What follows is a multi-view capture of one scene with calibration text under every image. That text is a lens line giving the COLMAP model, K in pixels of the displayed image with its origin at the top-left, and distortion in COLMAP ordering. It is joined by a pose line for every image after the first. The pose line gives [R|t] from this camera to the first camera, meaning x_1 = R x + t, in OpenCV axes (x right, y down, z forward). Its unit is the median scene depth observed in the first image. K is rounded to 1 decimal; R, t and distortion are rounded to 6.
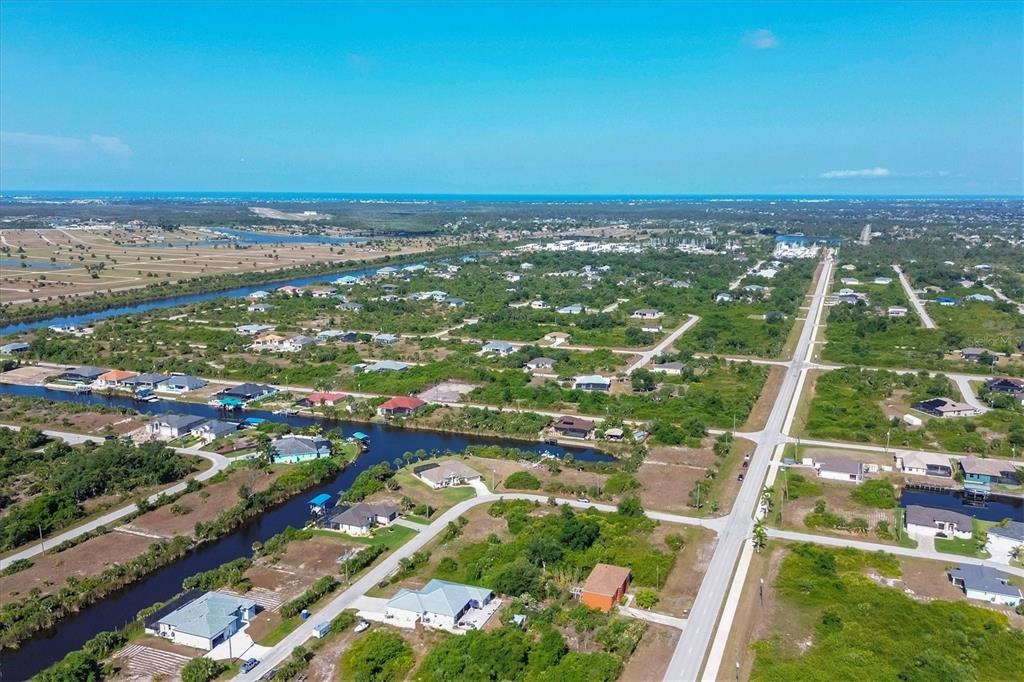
lens RADIAL K [[874.4, 0, 512.0], [0, 874.4, 341.0], [0, 0, 1]] dist [0.007015, -0.000337]
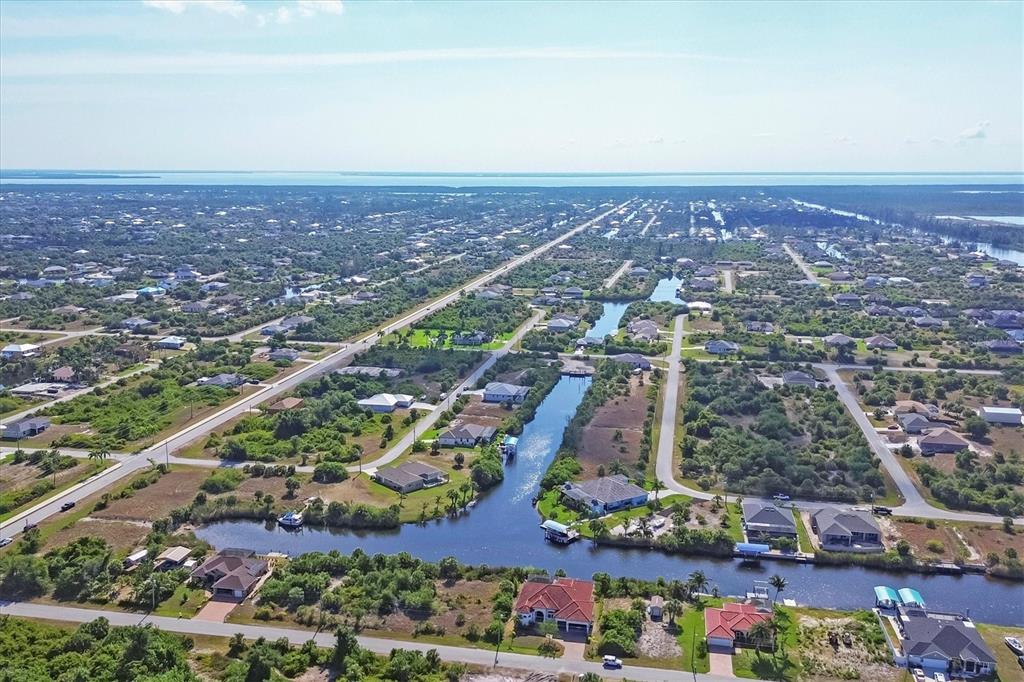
lens RADIAL K [[874.4, 0, 512.0], [0, 874.4, 341.0], [0, 0, 1]] dist [0.007015, -0.000337]
pose [[-0.985577, 0.034813, -0.165610, -0.037706], [-0.027370, 0.932937, 0.358998, -0.357472], [0.167002, 0.358352, -0.918528, 2.025965]]
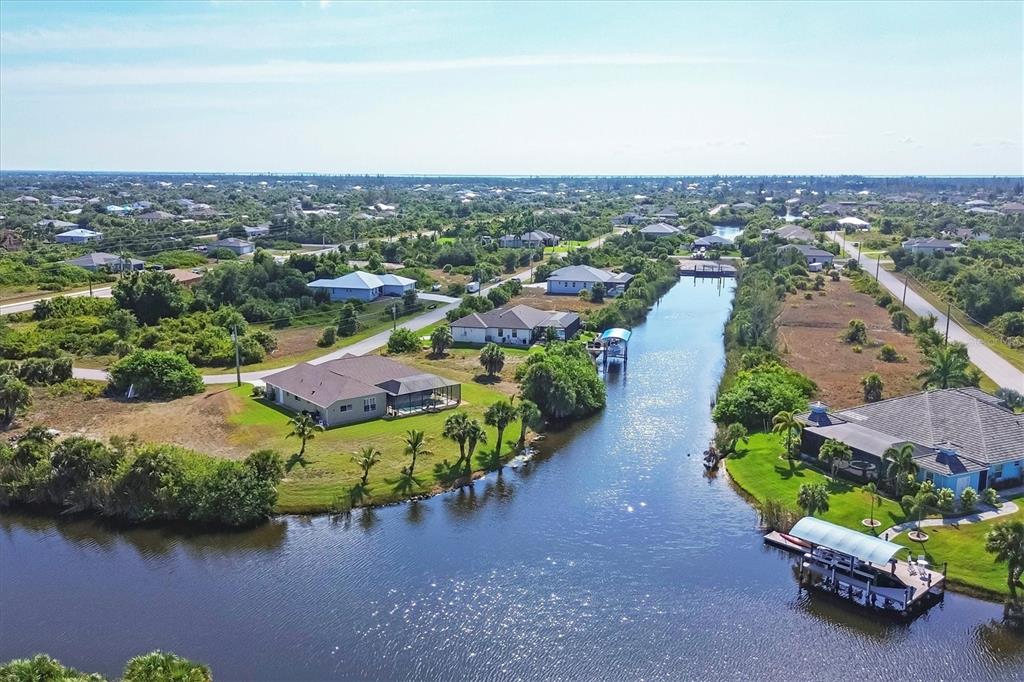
lens RADIAL K [[874.4, 0, 512.0], [0, 874.4, 341.0], [0, 0, 1]] dist [0.007015, -0.000337]
pose [[-0.994522, 0.016585, -0.103200, -0.114087], [-0.021764, 0.932837, 0.359640, 0.010573], [0.102234, 0.359916, -0.927367, 1.462834]]
